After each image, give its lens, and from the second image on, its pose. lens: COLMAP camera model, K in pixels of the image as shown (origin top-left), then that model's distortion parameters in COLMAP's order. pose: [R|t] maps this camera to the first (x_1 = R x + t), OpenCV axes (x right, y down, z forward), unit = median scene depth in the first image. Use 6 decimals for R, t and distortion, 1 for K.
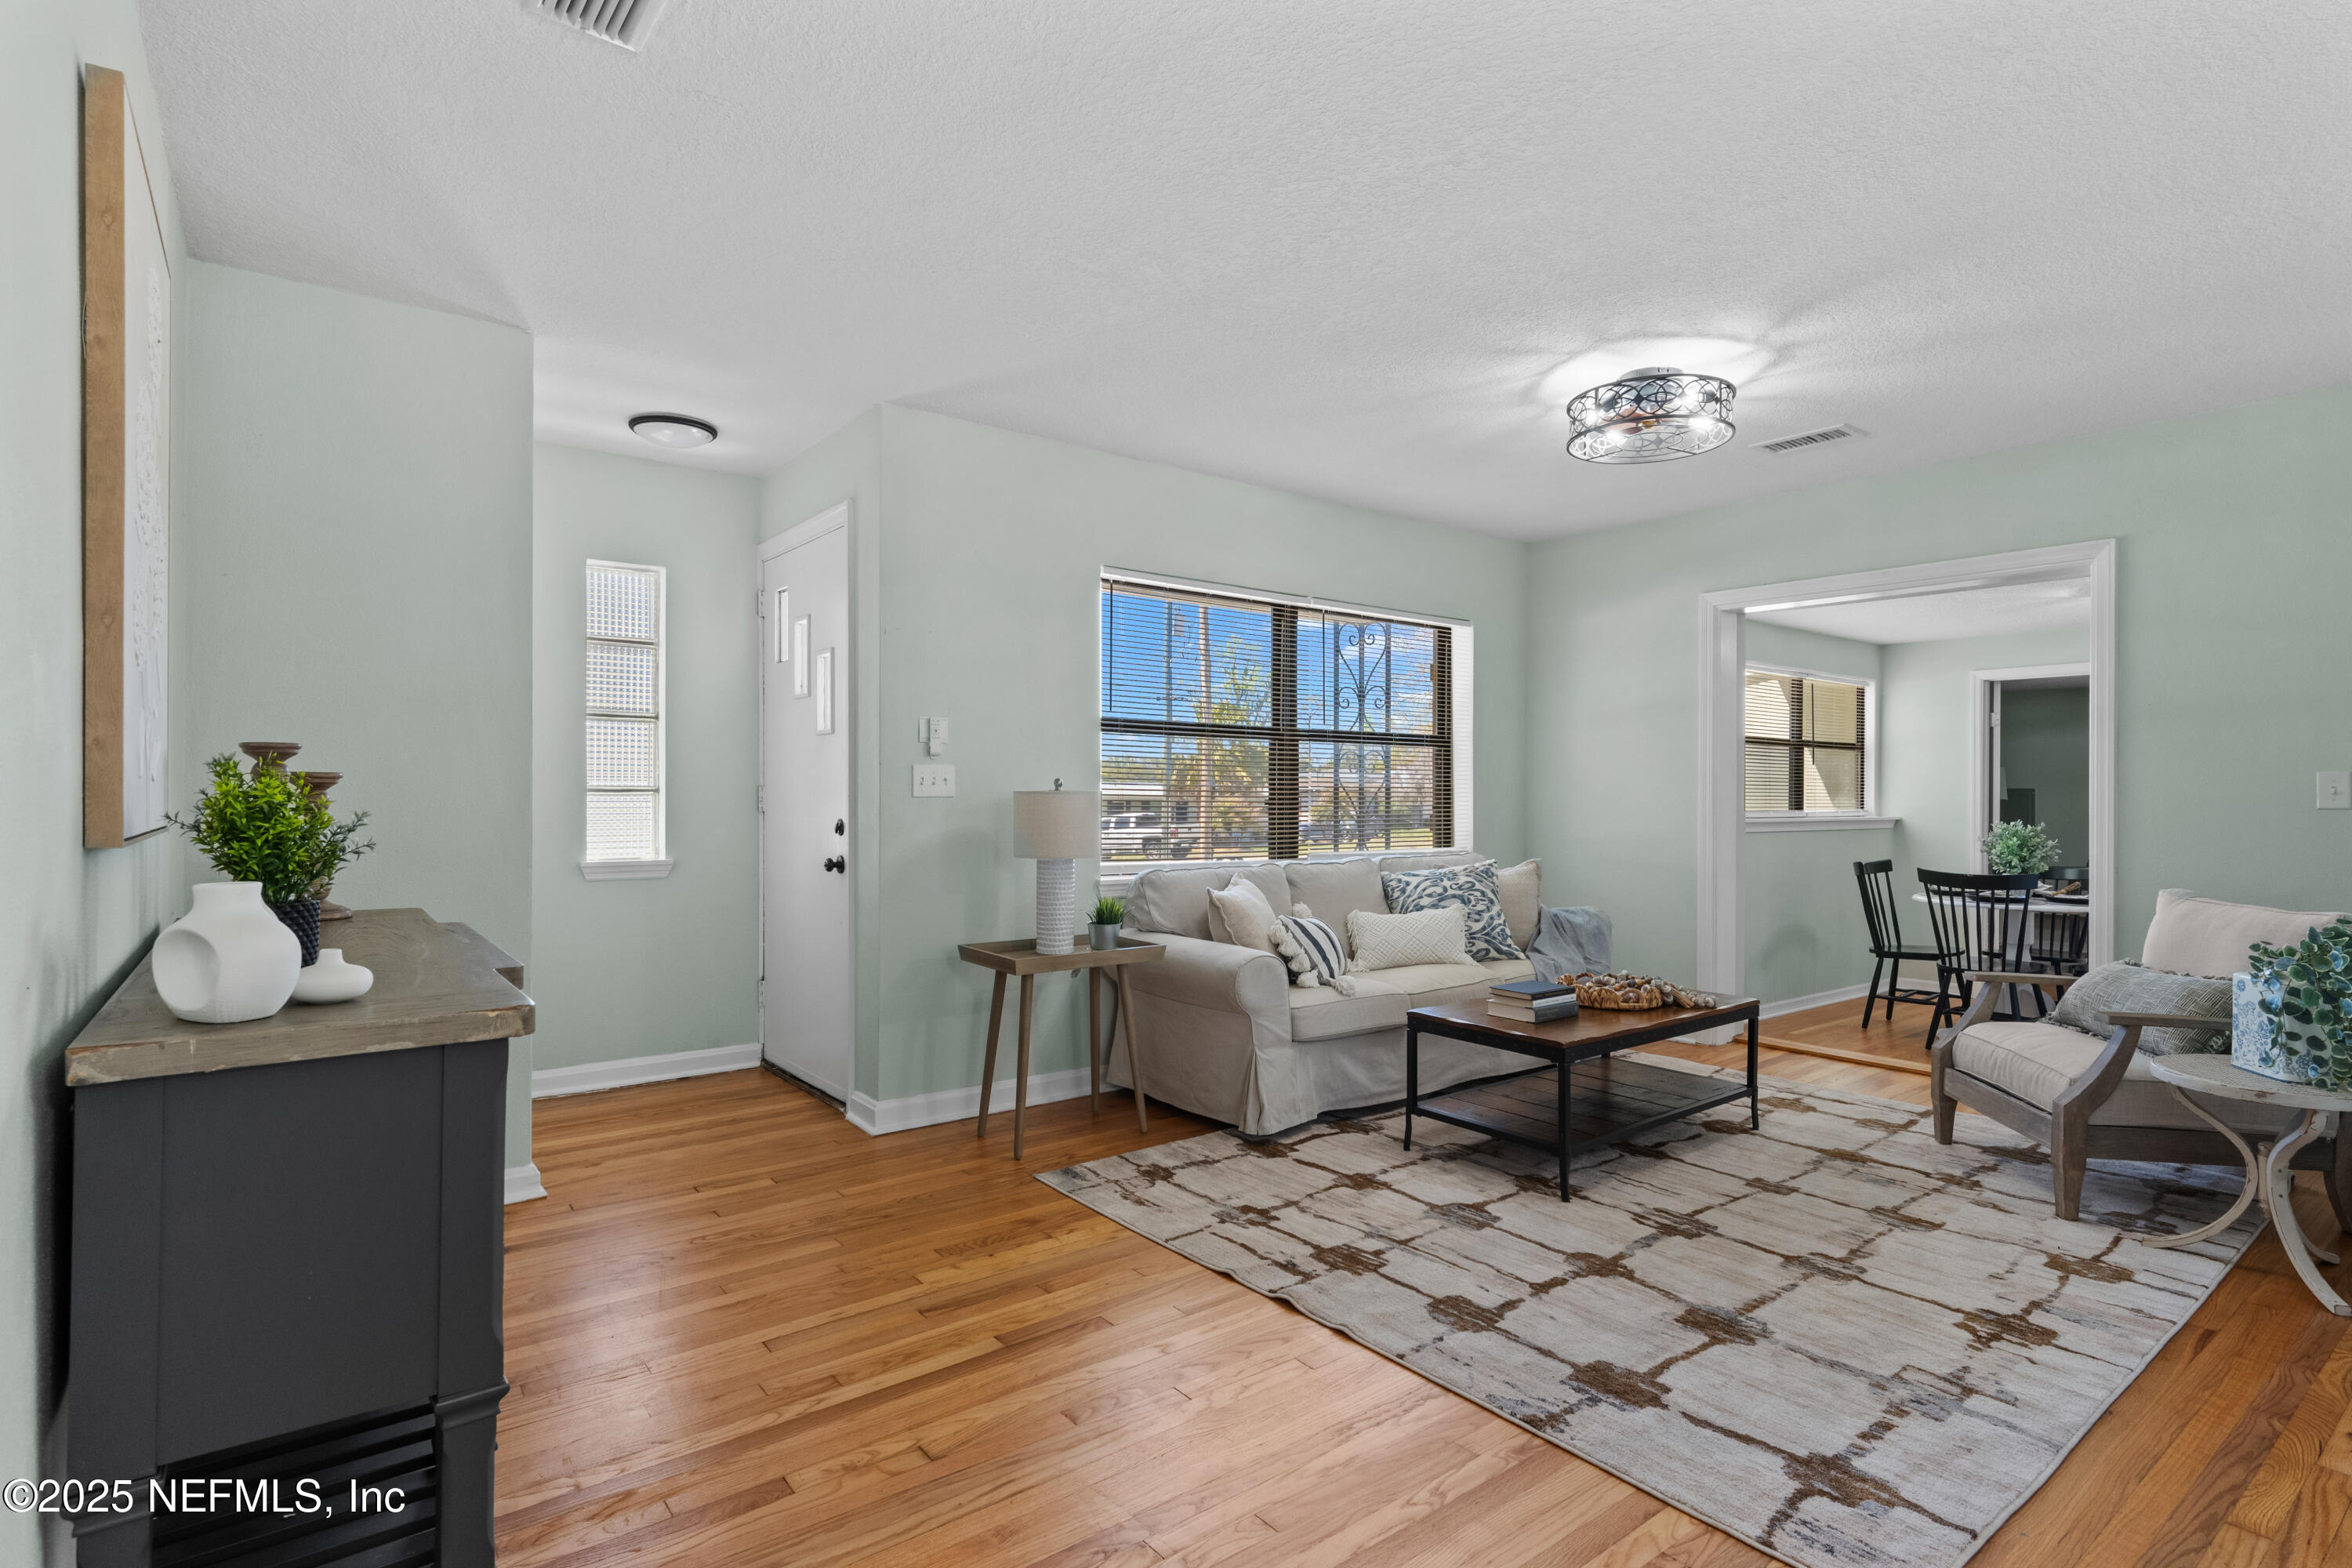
lens RADIAL K [[1131.2, 0, 1167.8], [0, 1131.2, 796.6], [0, 0, 1]] dist [0.000077, 0.000648]
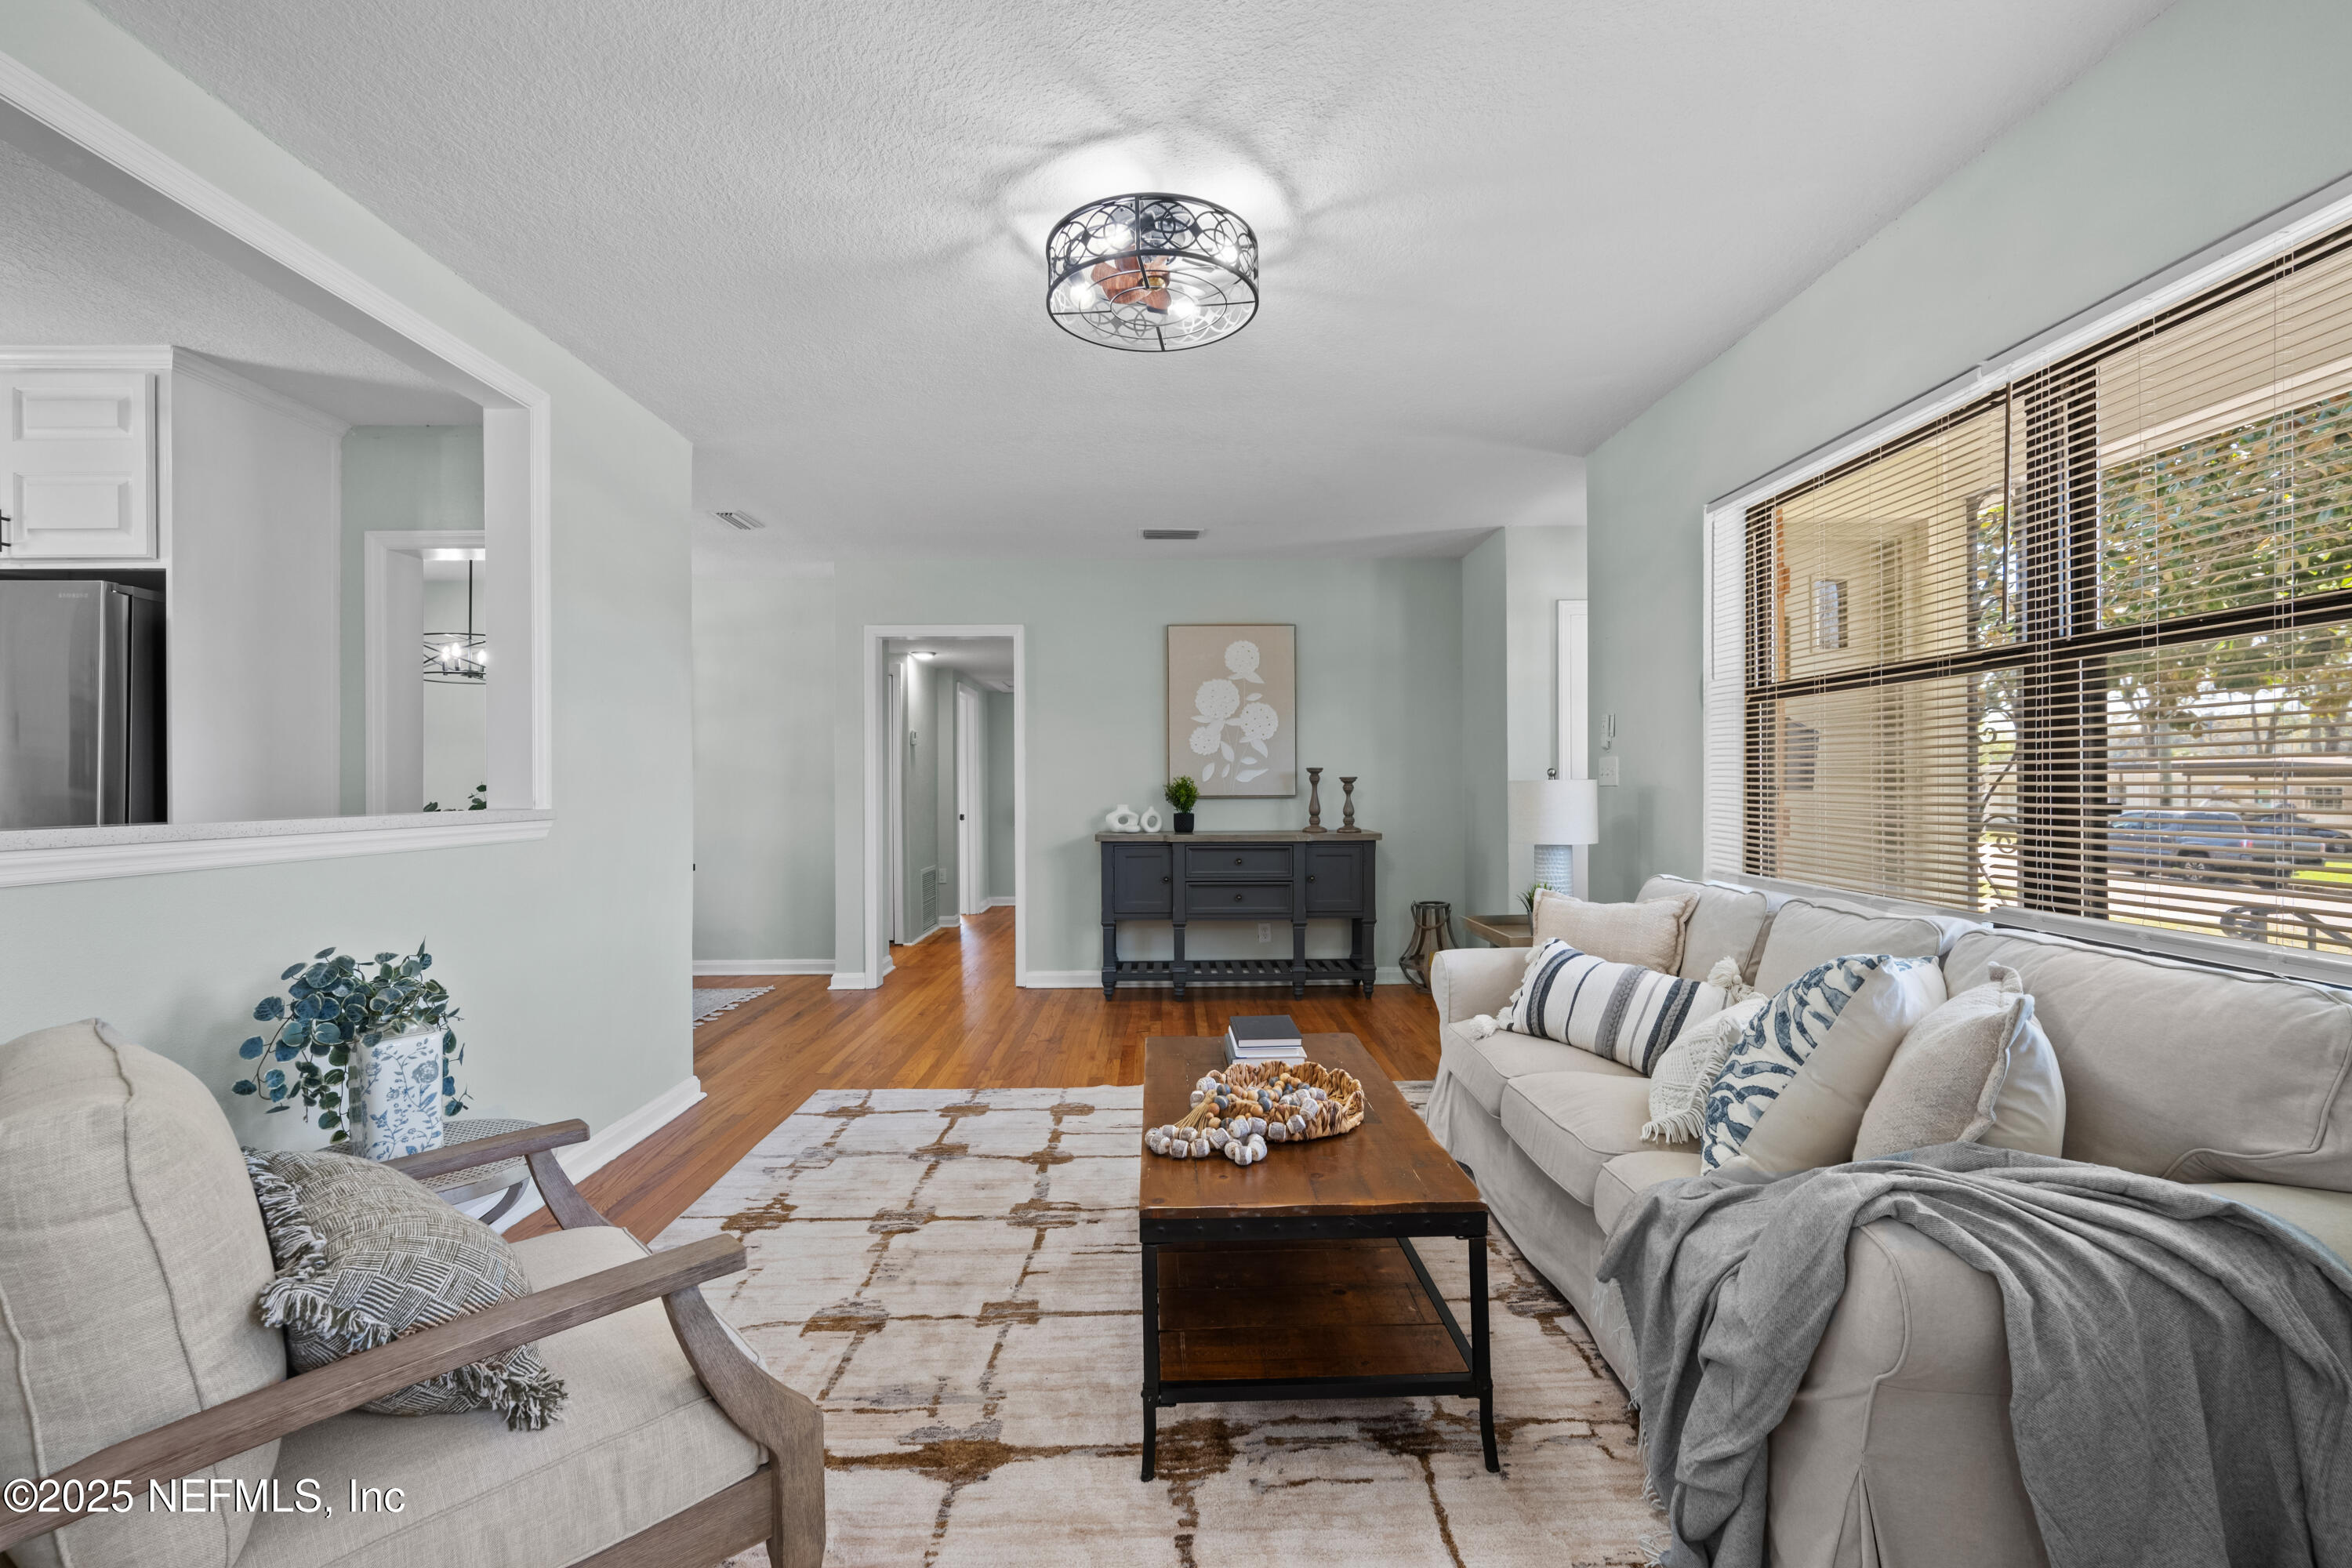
lens RADIAL K [[1037.0, 0, 1165.5], [0, 1037.0, 787.6], [0, 0, 1]] dist [-0.001545, 0.000434]
pose [[-0.598122, -0.000523, -0.801405, 1.183384], [0.003710, 0.999987, -0.003422, 0.010241], [0.801397, -0.005020, -0.598112, 1.739124]]
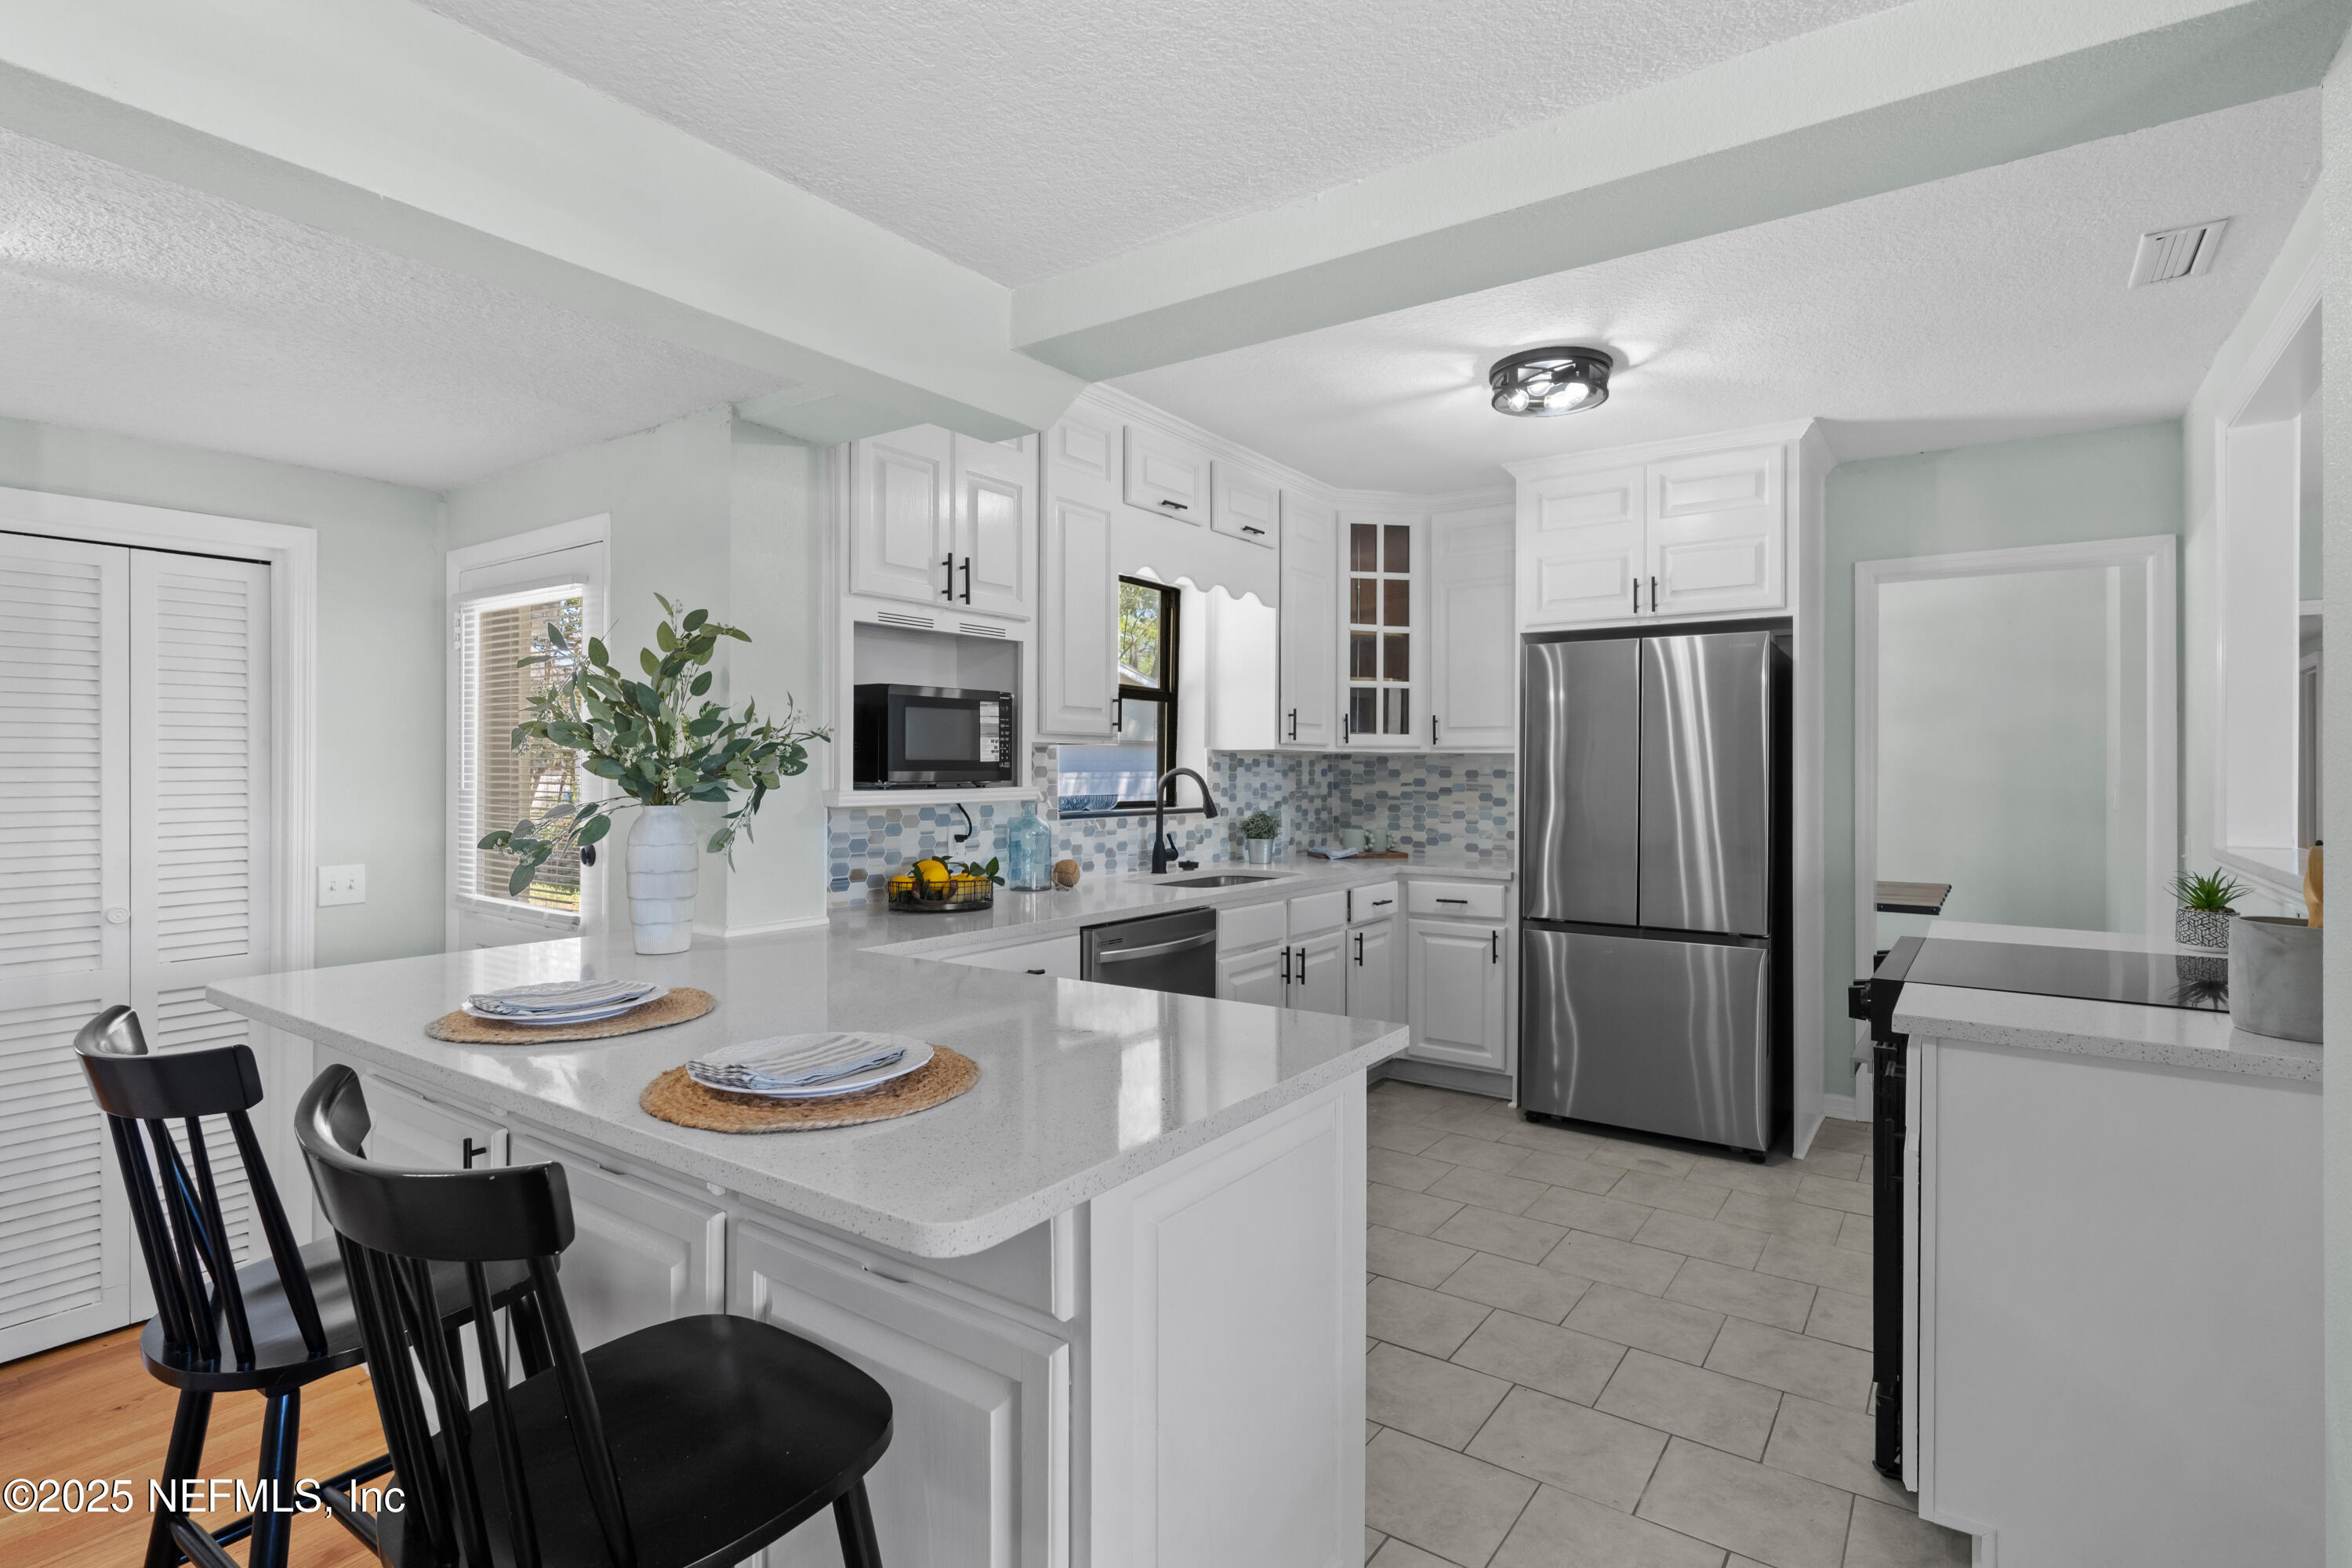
lens RADIAL K [[1131.2, 0, 1183.3], [0, 1131.2, 764.8], [0, 0, 1]] dist [0.000077, 0.000648]
pose [[-0.952514, -0.013082, -0.304213, 2.015524], [-0.011203, 0.999906, -0.007920, -0.030830], [0.304288, -0.004136, -0.952571, 1.313552]]
